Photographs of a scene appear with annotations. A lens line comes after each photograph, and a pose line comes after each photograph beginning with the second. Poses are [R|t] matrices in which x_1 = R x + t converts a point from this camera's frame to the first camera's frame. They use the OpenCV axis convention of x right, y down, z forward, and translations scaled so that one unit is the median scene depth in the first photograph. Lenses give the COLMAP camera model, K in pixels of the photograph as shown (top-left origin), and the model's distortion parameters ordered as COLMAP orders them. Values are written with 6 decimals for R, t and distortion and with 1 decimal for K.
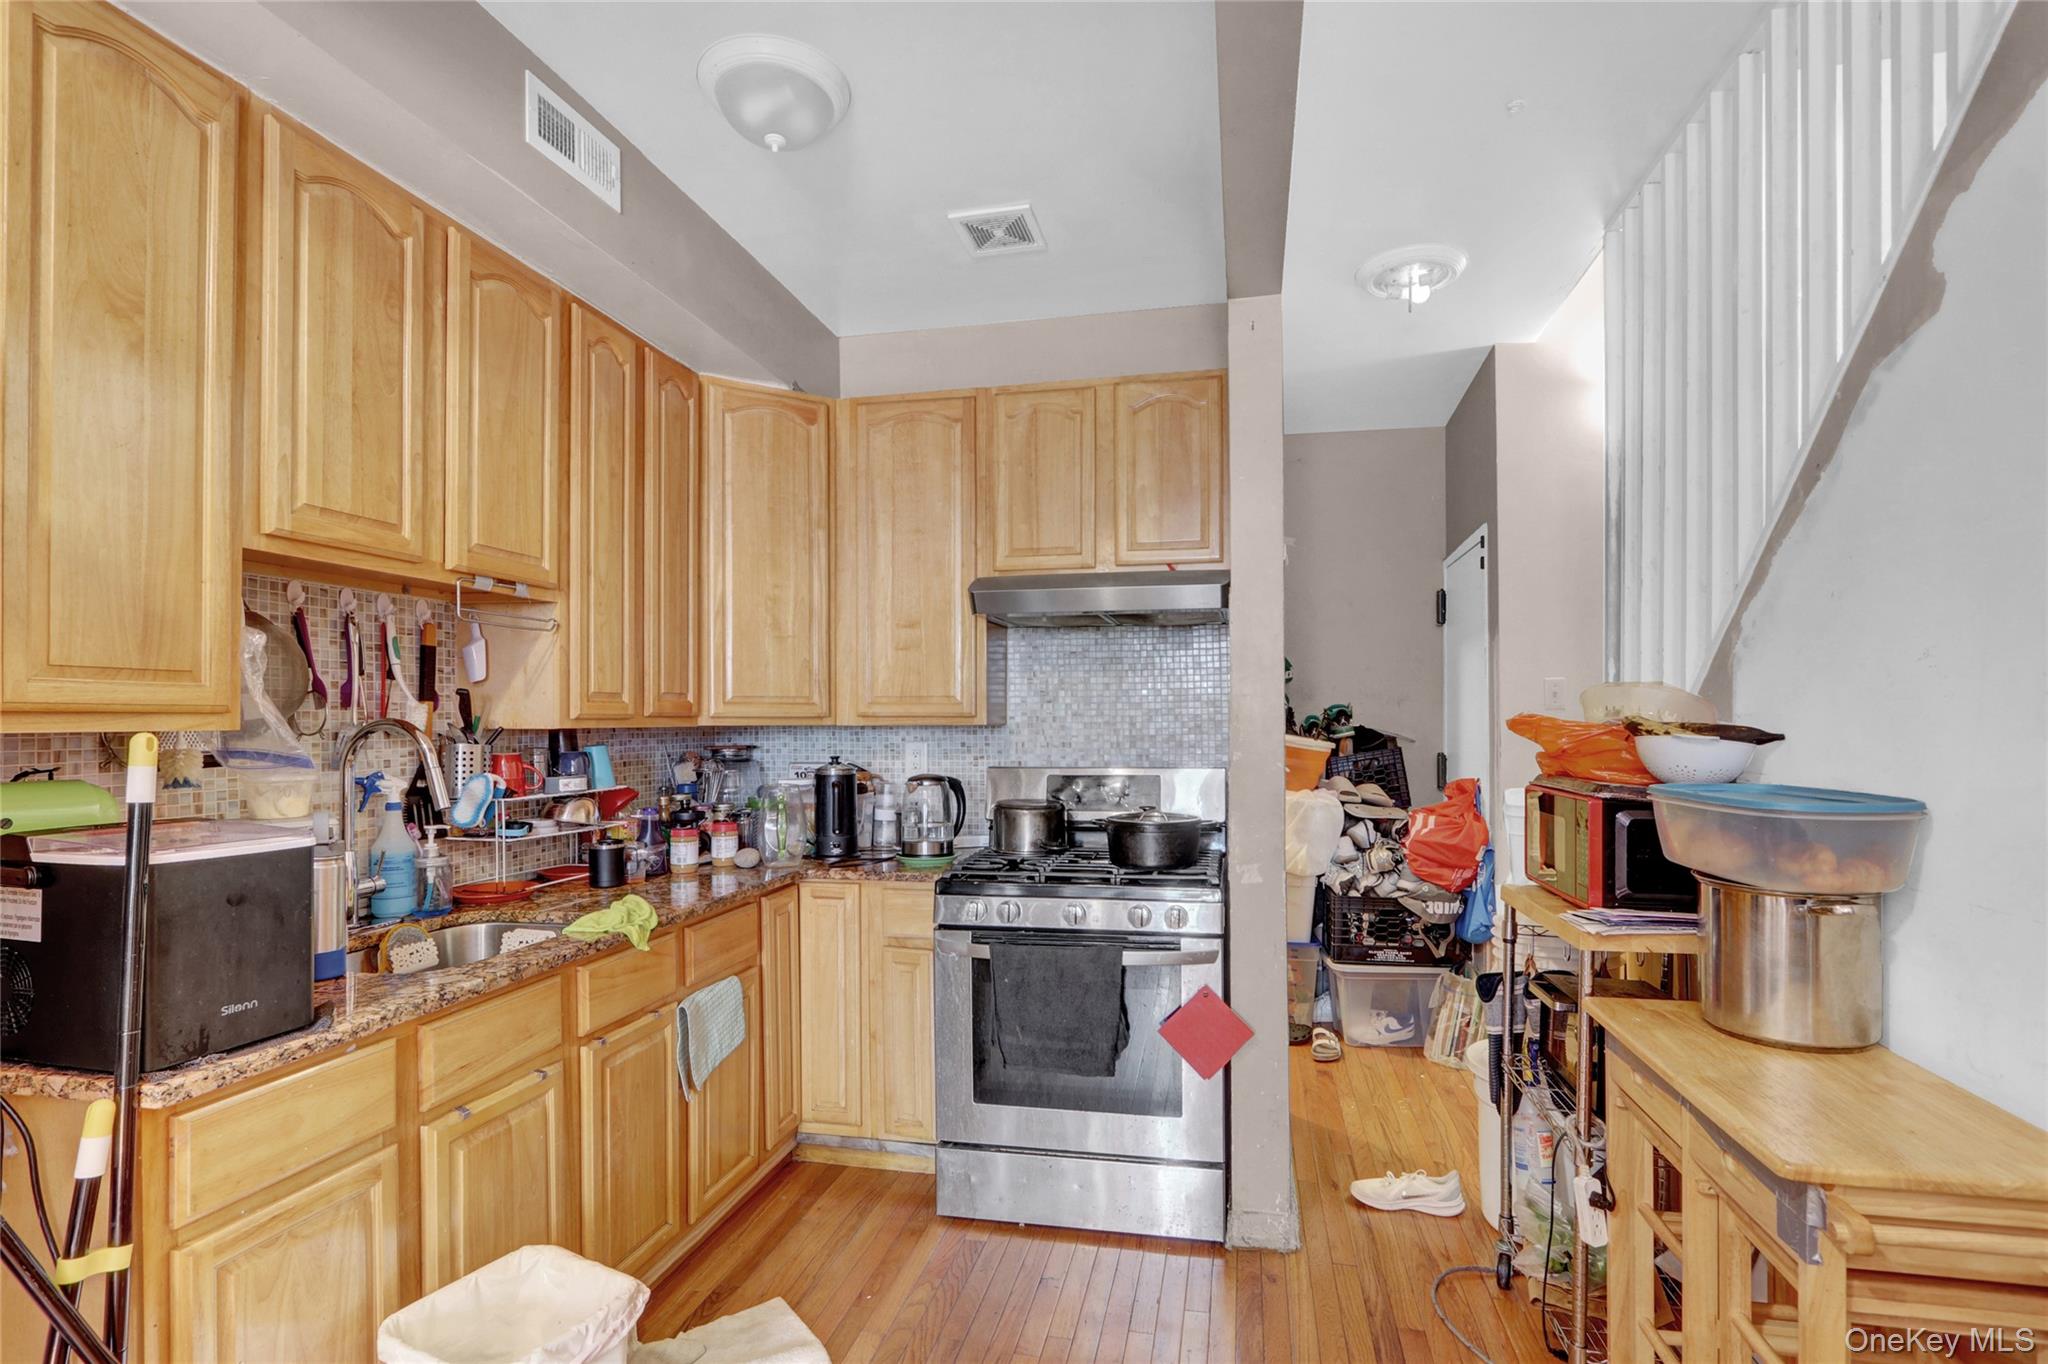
lens RADIAL K [[962.2, 0, 1054.9], [0, 962.2, 700.6], [0, 0, 1]] dist [-0.015758, 0.000868]
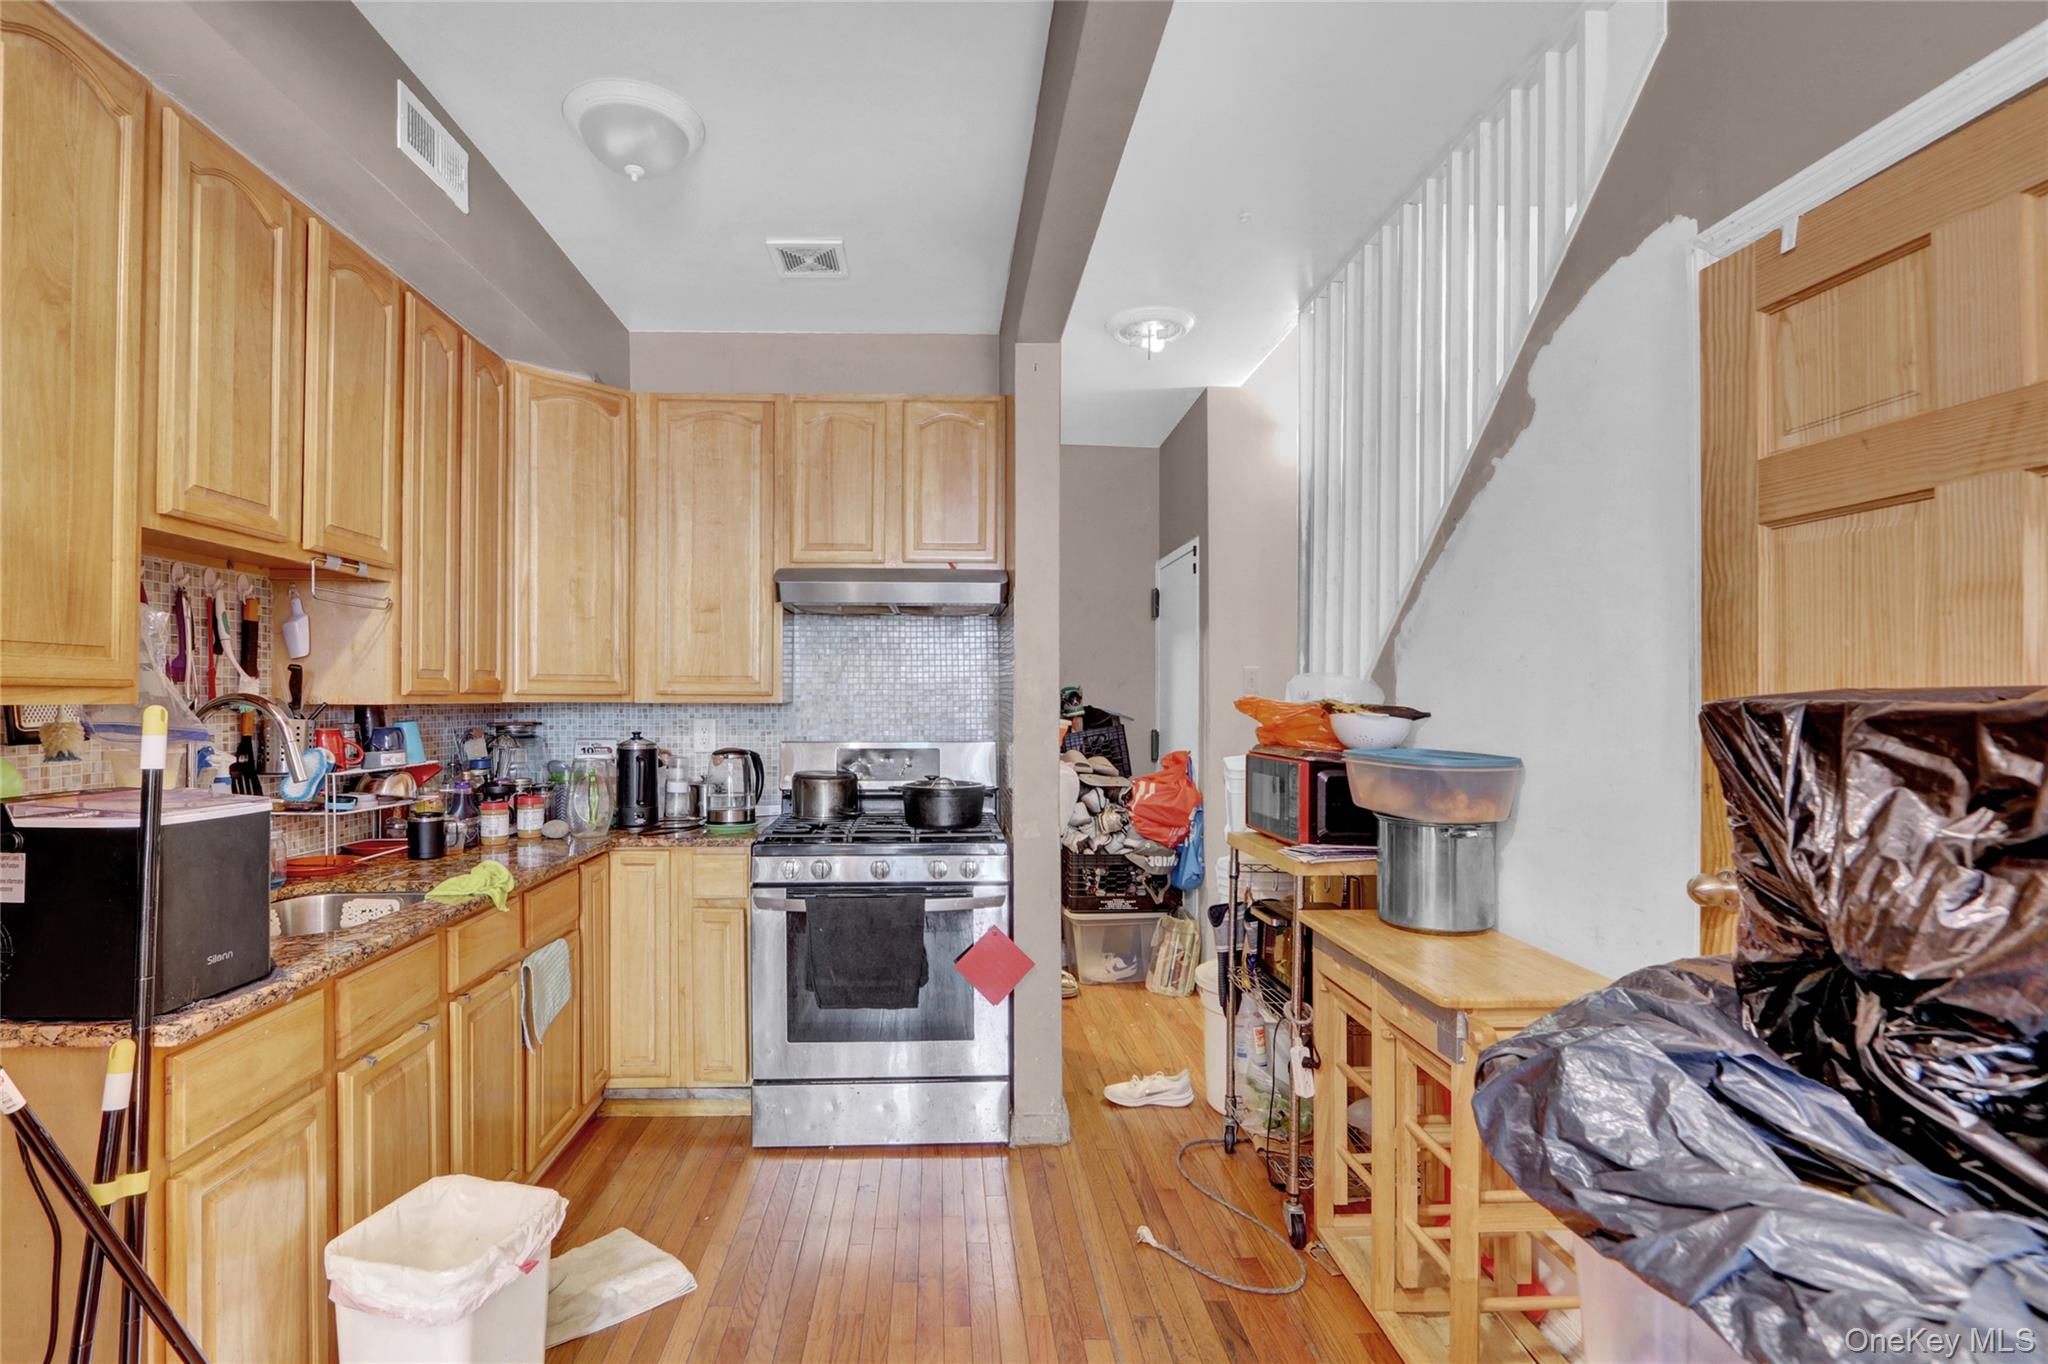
lens RADIAL K [[952.4, 0, 976.1], [0, 952.4, 673.8], [0, 0, 1]] dist [-0.019710, 0.003786]
pose [[0.973344, 0.012176, 0.229026, -0.137317], [-0.010534, 0.999909, -0.008389, -0.001698], [-0.229108, 0.005753, 0.973384, -0.132066]]
